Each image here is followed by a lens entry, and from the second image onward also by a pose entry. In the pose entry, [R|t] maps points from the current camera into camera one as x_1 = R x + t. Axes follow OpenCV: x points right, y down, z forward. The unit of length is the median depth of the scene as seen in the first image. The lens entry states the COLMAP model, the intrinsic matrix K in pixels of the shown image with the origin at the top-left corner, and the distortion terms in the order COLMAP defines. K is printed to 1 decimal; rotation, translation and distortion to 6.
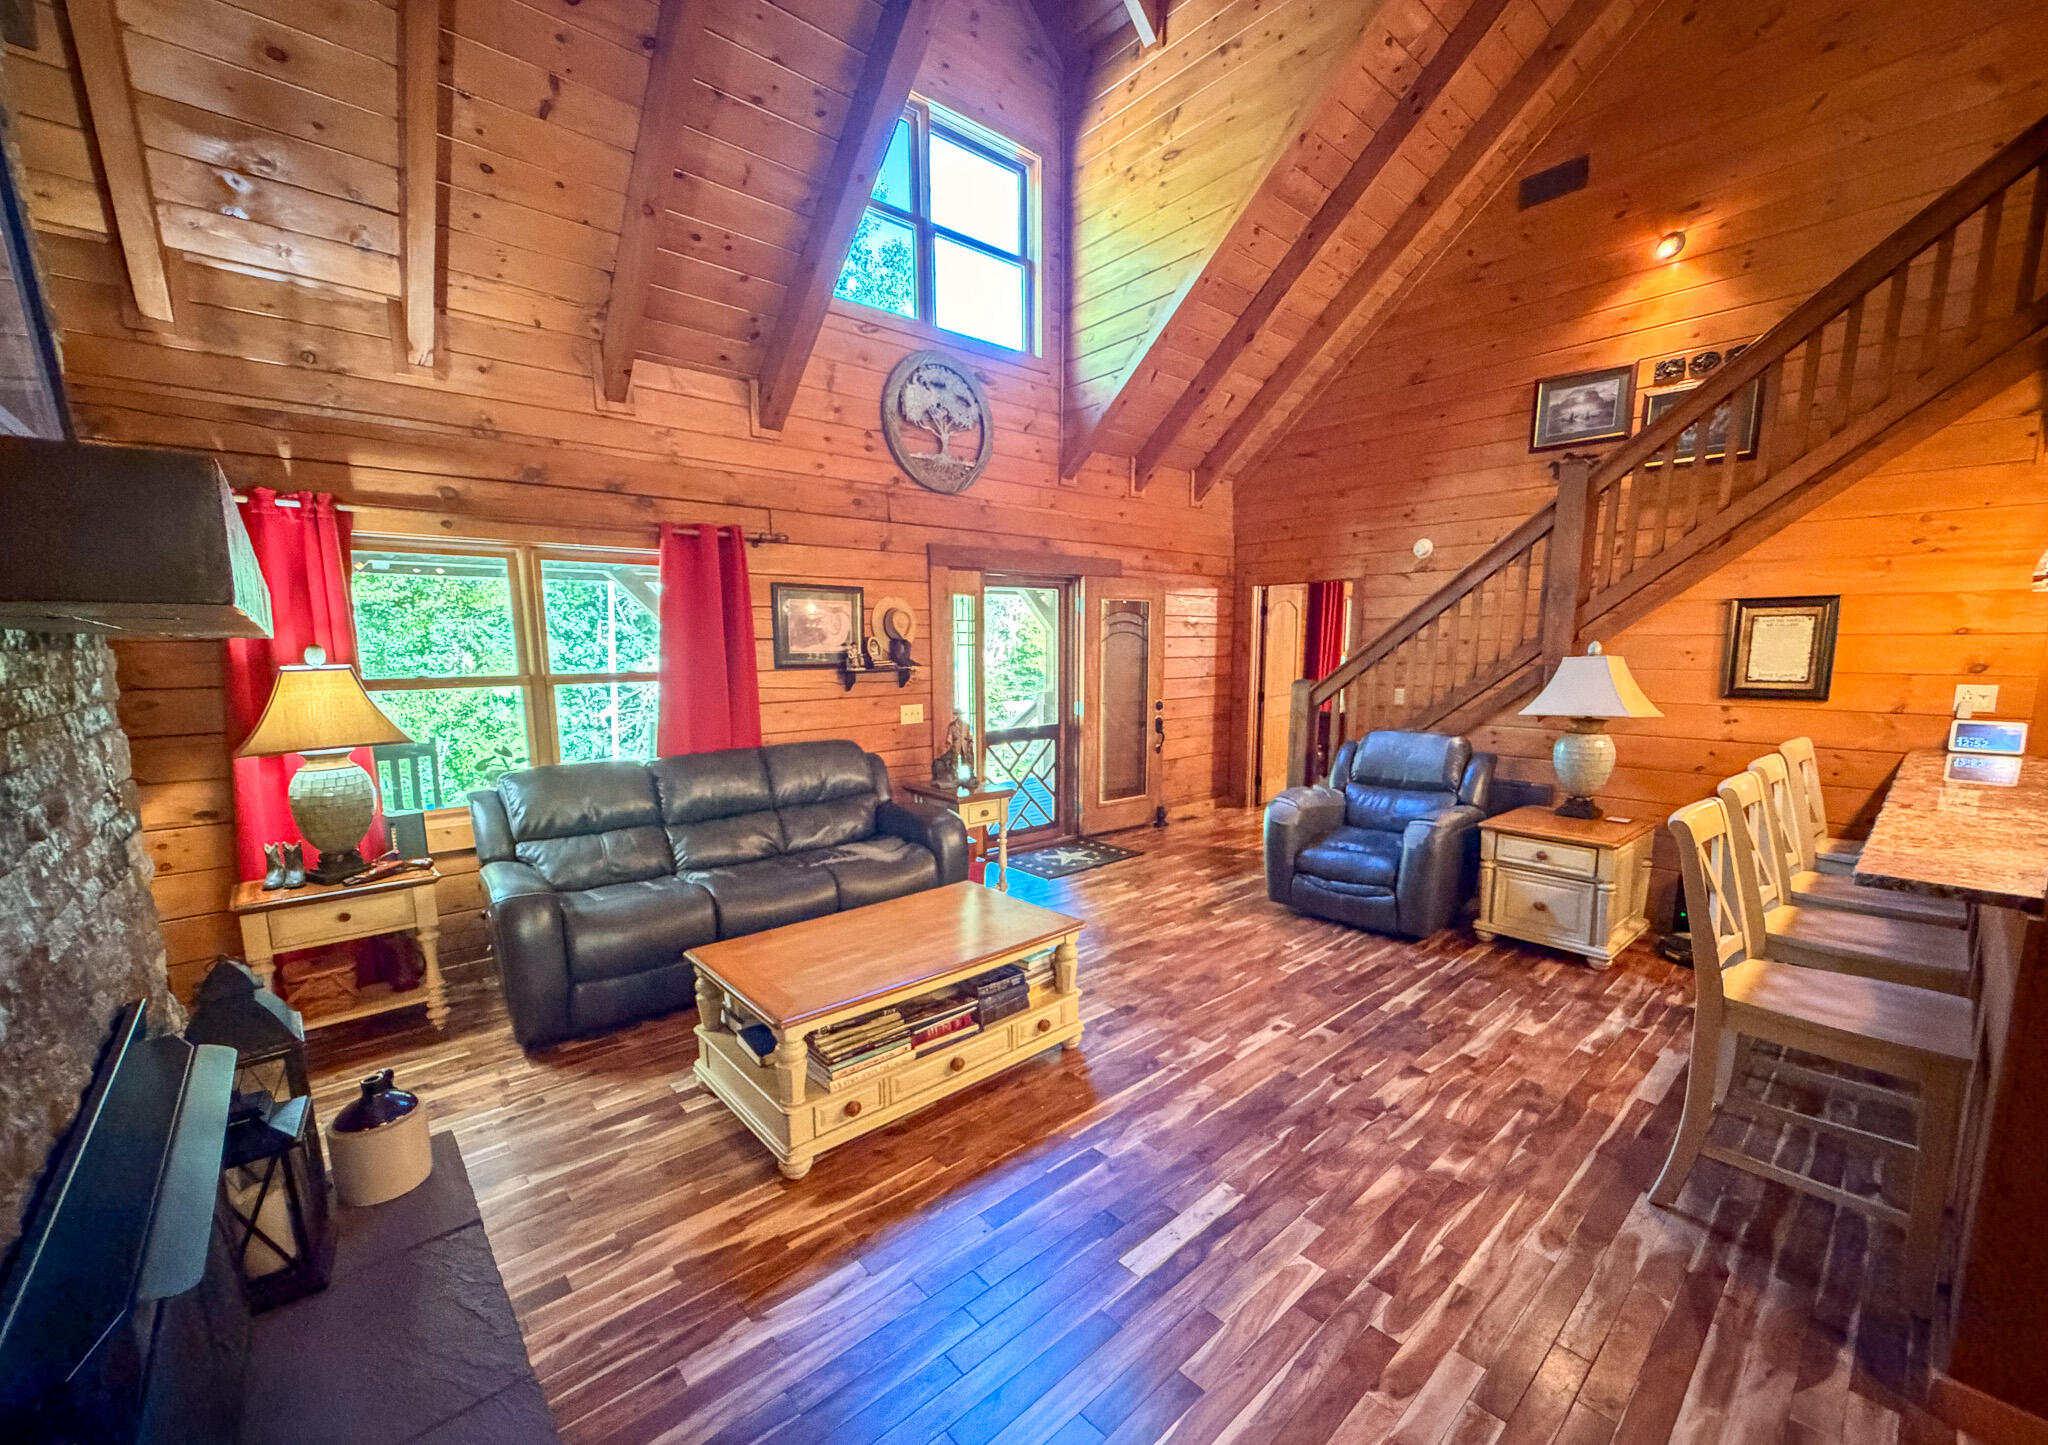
lens RADIAL K [[820.5, 0, 1017.6], [0, 820.5, 764.9], [0, 0, 1]] dist [-0.000716, -0.000189]
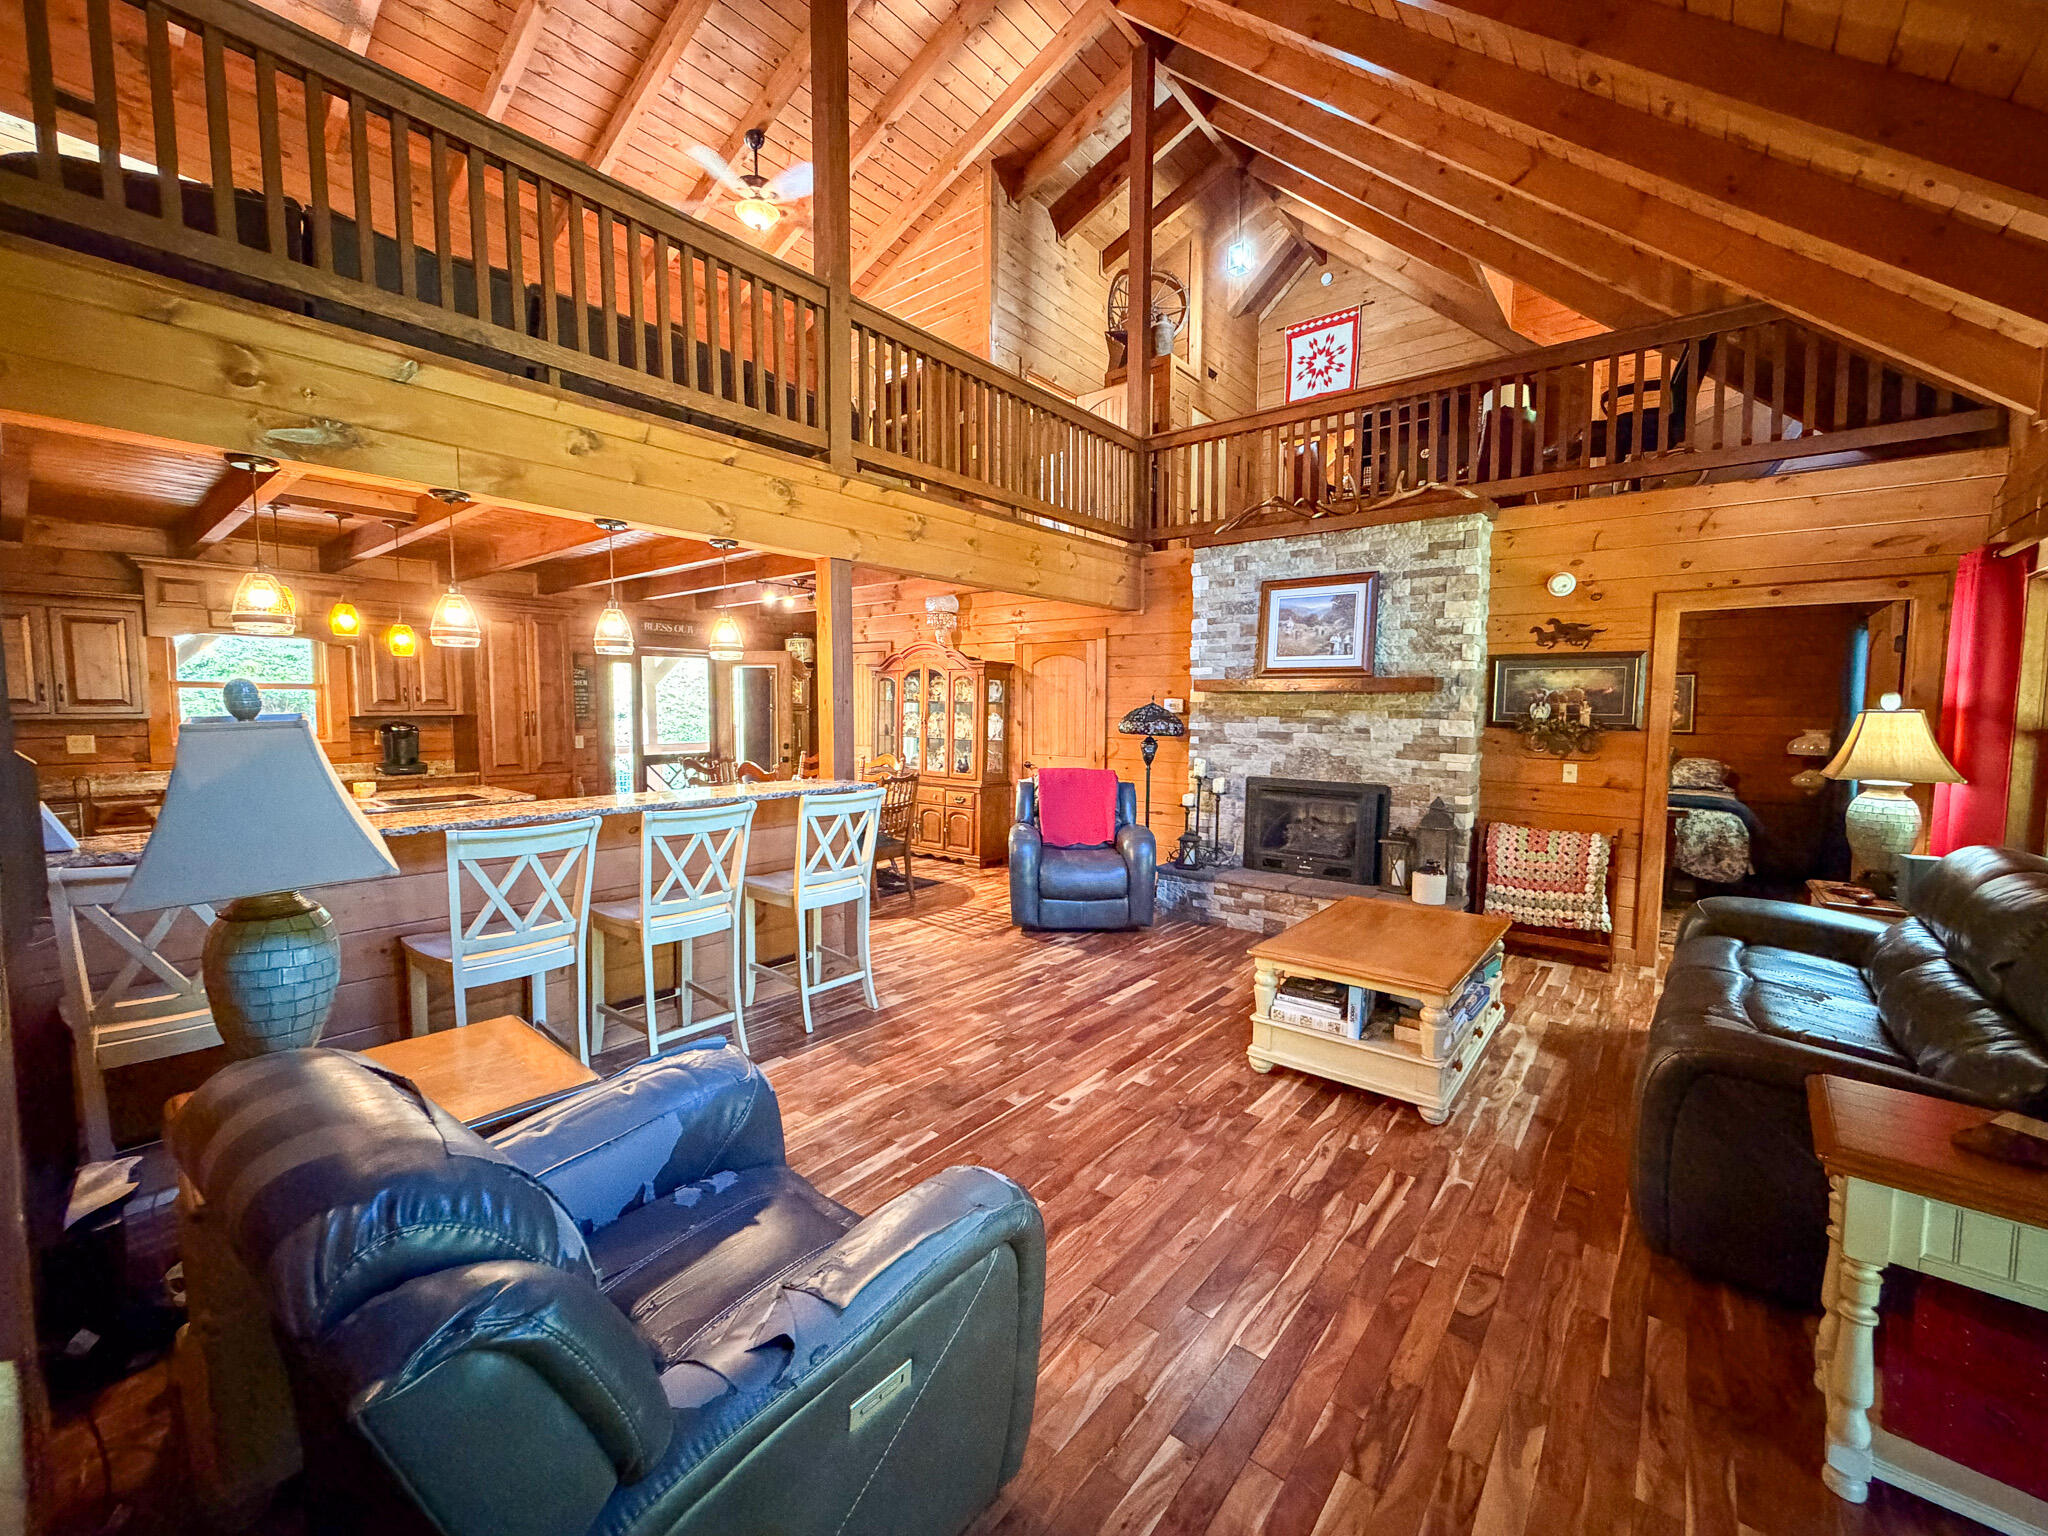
lens RADIAL K [[817.1, 0, 1014.0], [0, 817.1, 757.0], [0, 0, 1]] dist [0.002215, -0.000095]
pose [[-0.988038, 0.012050, -0.153740, 0.429697], [-0.021186, 0.976883, 0.212724, -0.214604], [0.152749, 0.213436, -0.964942, 1.514958]]
